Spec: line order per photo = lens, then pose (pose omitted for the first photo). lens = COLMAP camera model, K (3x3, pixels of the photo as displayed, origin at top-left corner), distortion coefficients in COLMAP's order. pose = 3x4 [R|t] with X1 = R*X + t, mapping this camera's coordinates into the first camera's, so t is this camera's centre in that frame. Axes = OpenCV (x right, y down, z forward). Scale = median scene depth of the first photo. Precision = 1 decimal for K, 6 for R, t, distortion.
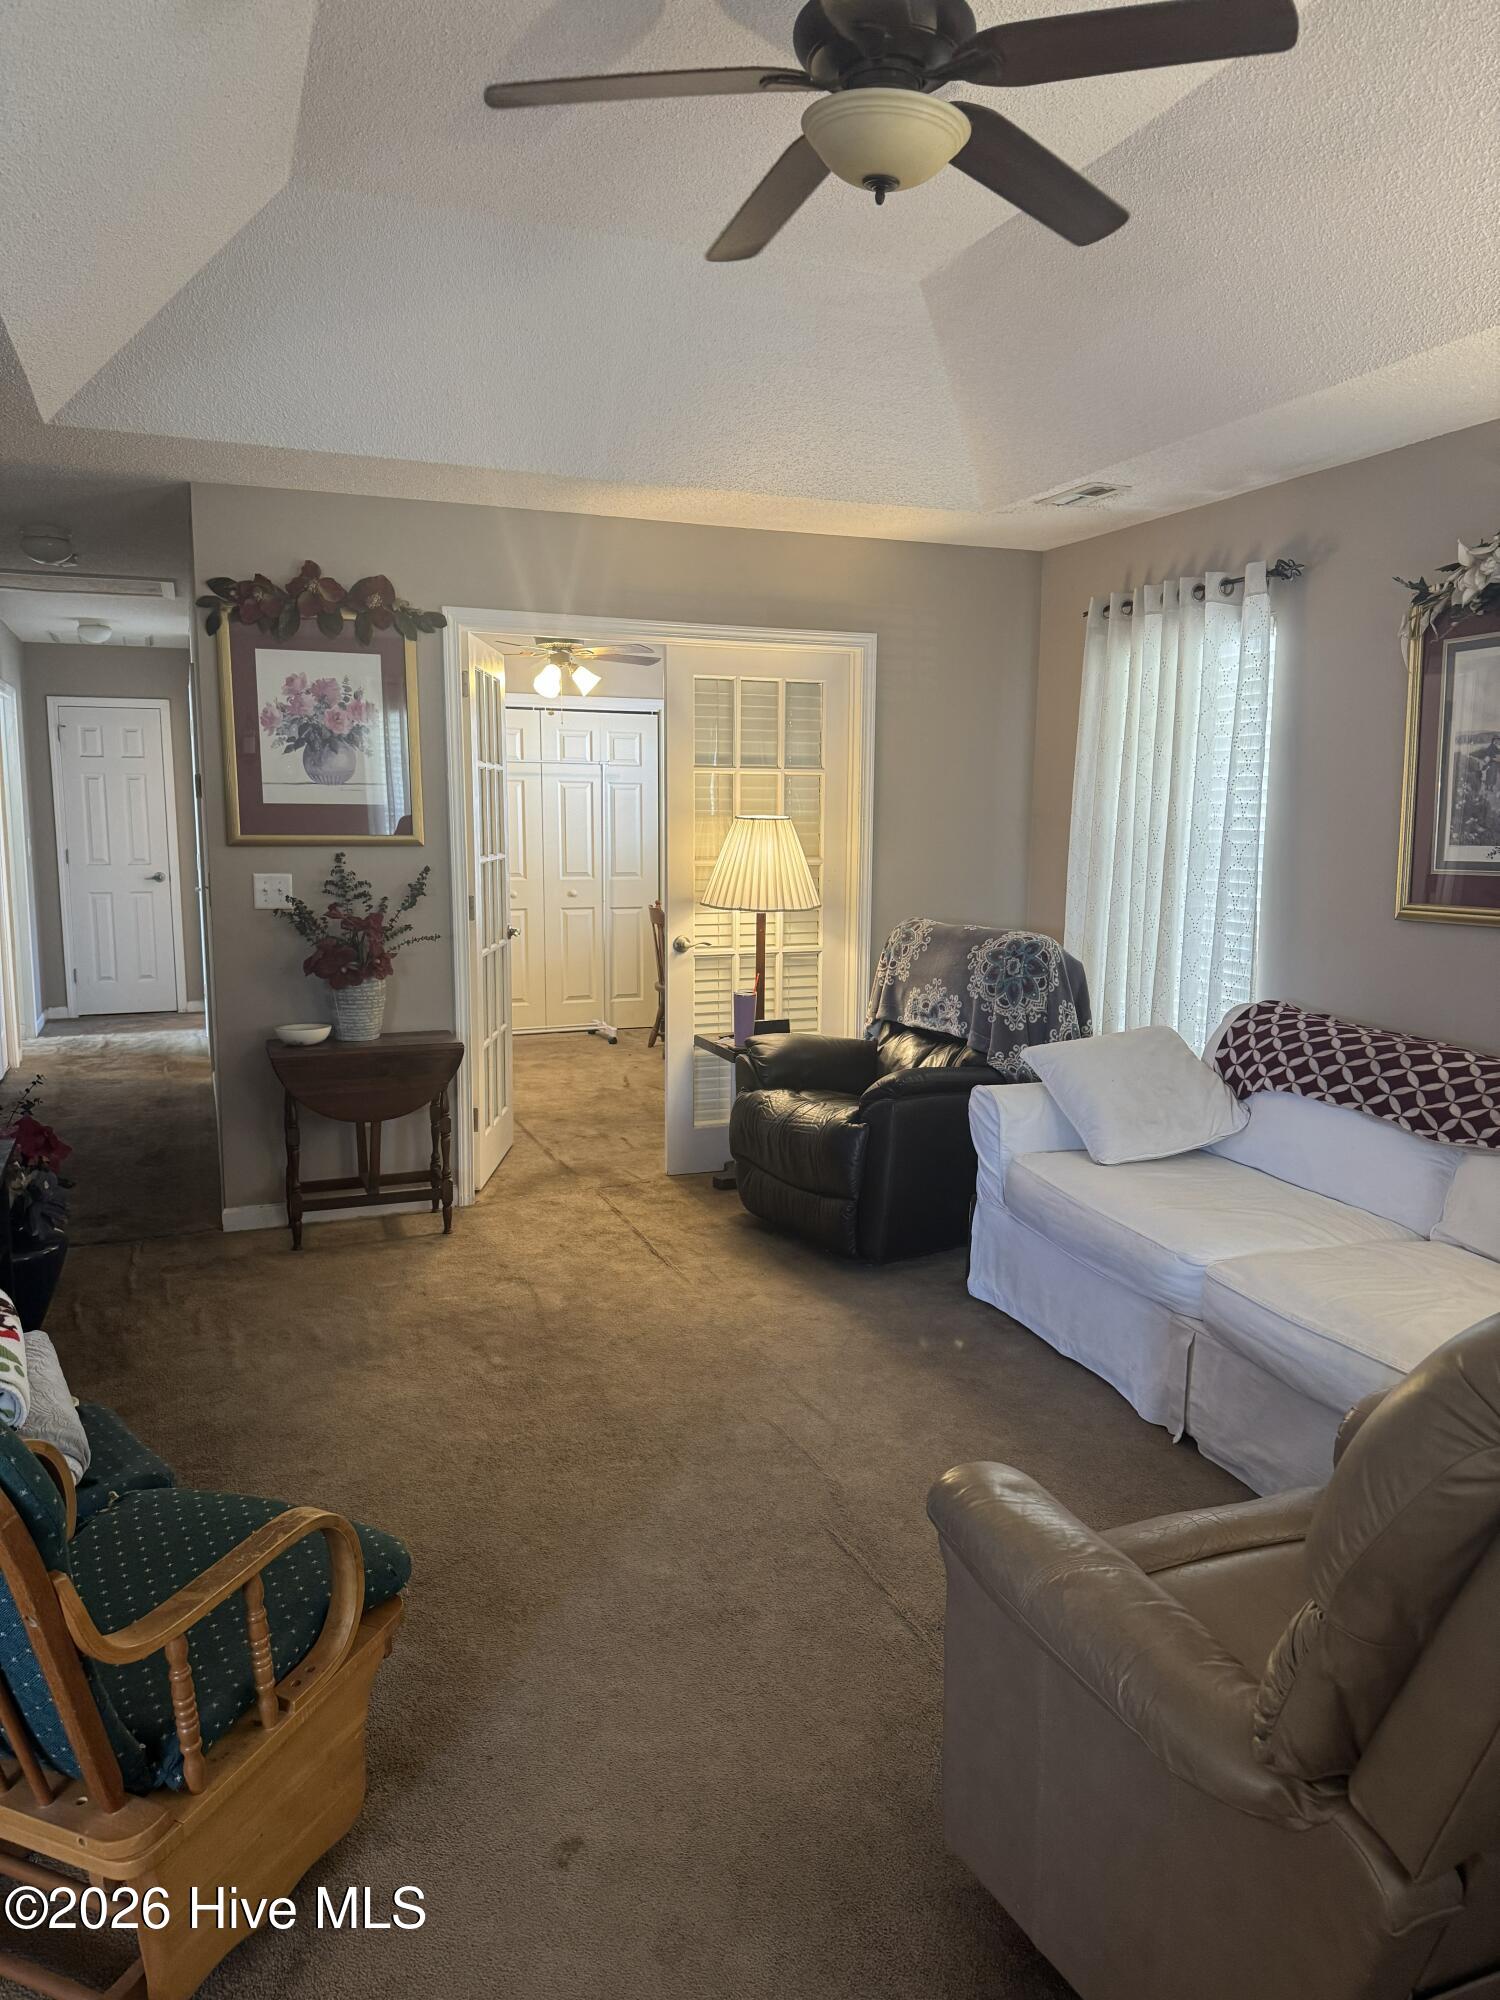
lens RADIAL K [[1413.9, 0, 748.3], [0, 1413.9, 1003.3], [0, 0, 1]] dist [0.000373, -0.000018]
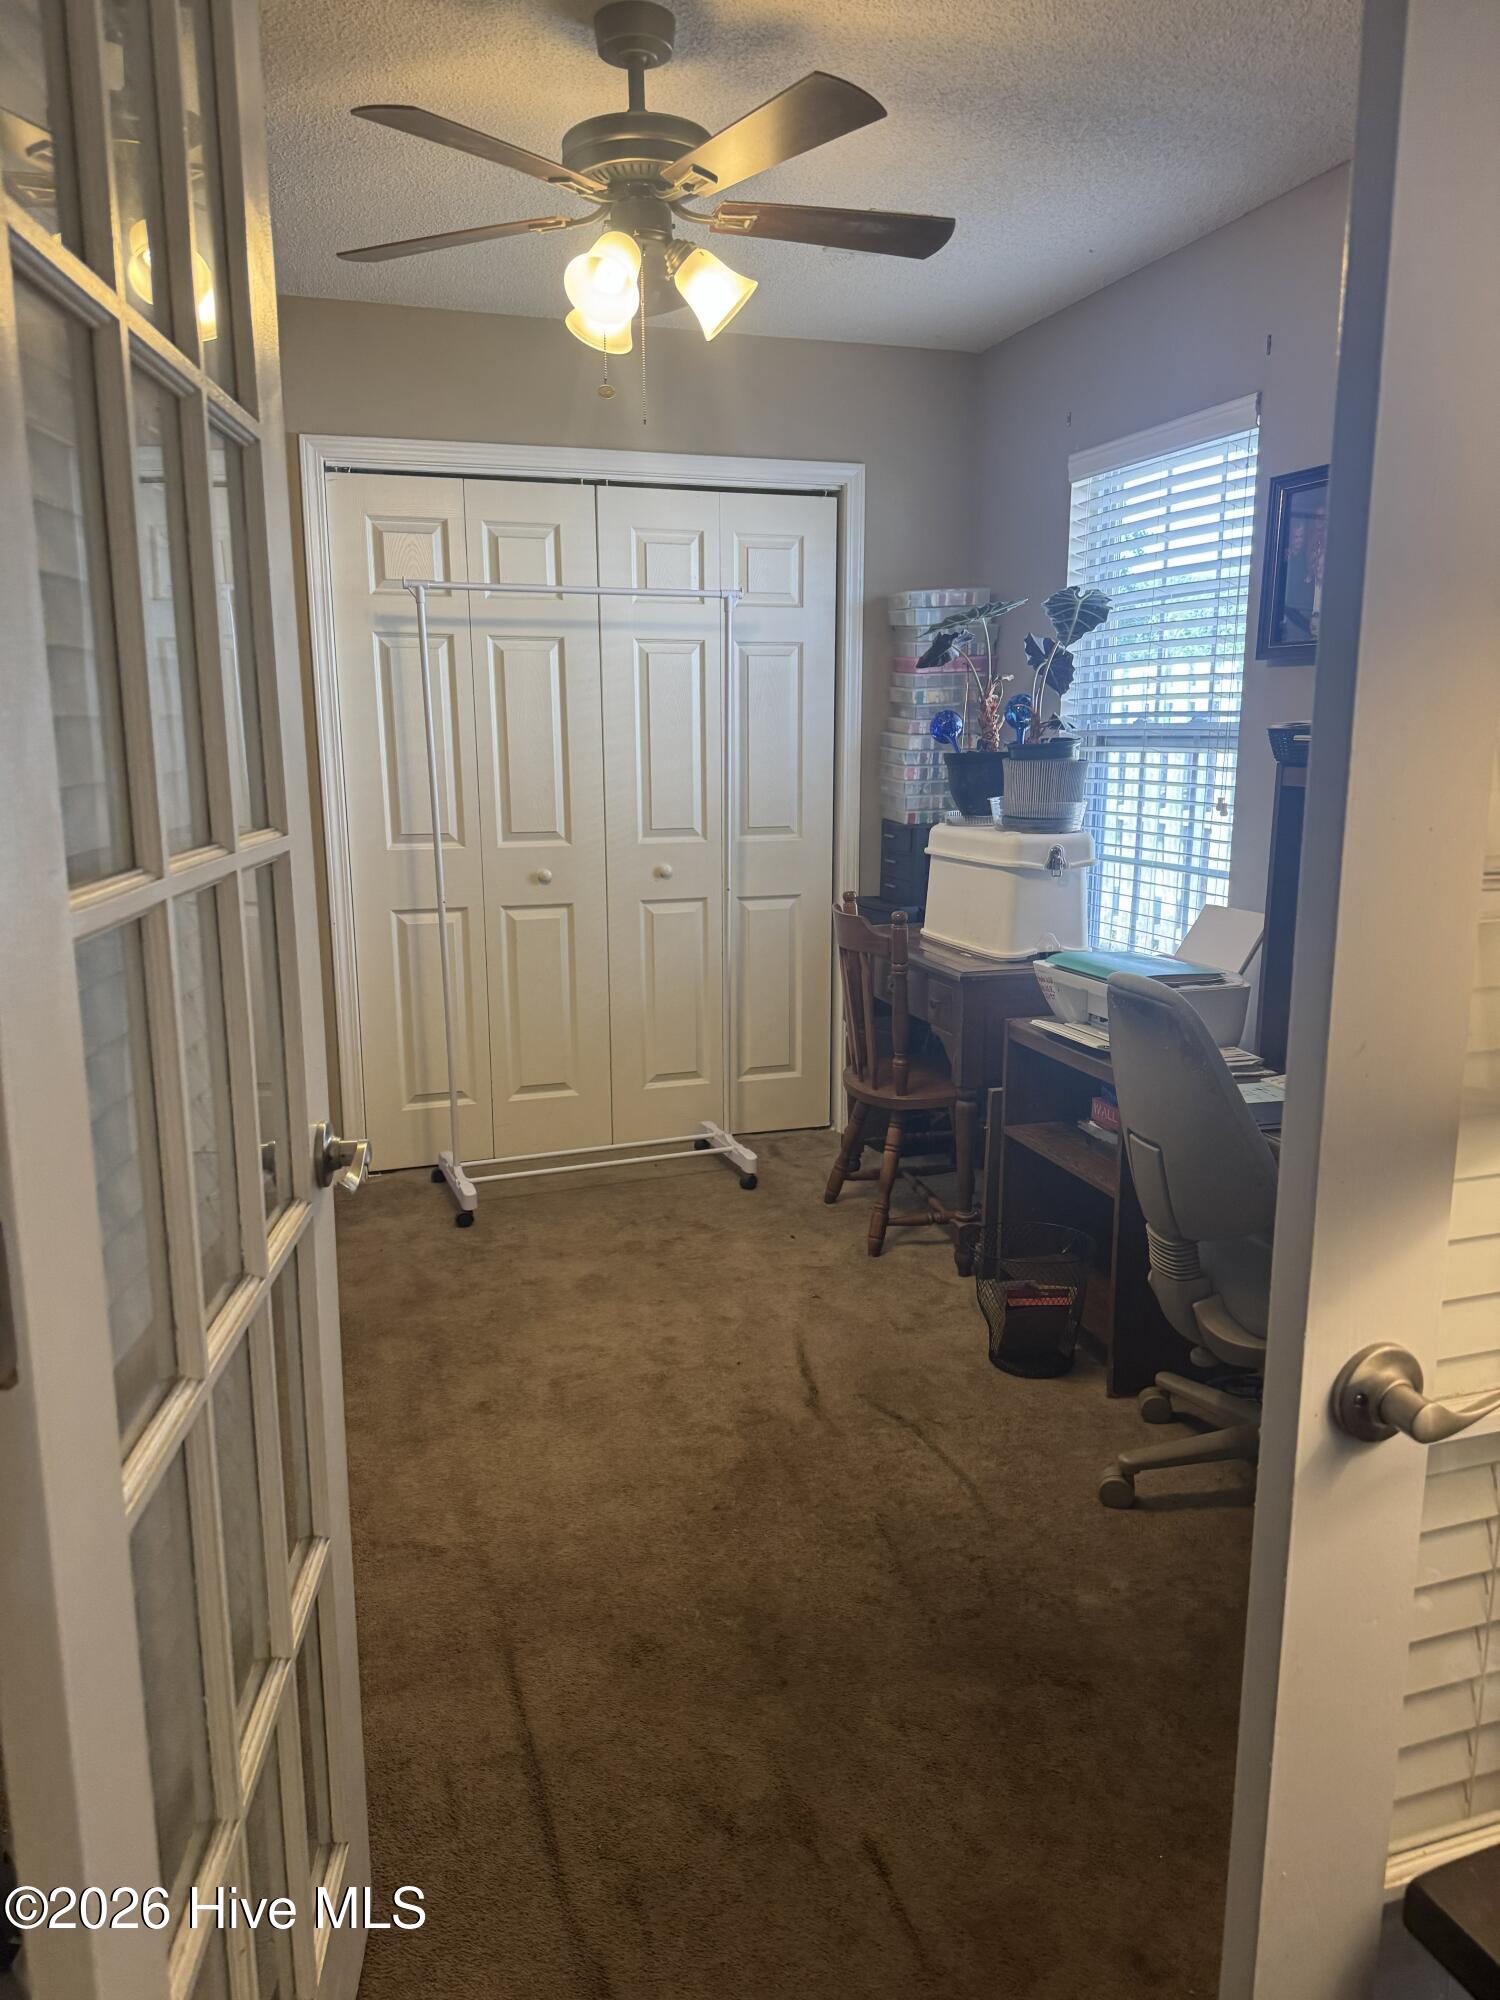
lens RADIAL K [[1413.9, 0, 751.0], [0, 1413.9, 1002.7], [0, 0, 1]] dist [0.000373, -0.000018]
pose [[0.998555, 0.002418, -0.053685, -0.068360], [0.000290, 0.998730, 0.050388, -0.057528], [0.053738, -0.050331, 0.997286, 0.514159]]
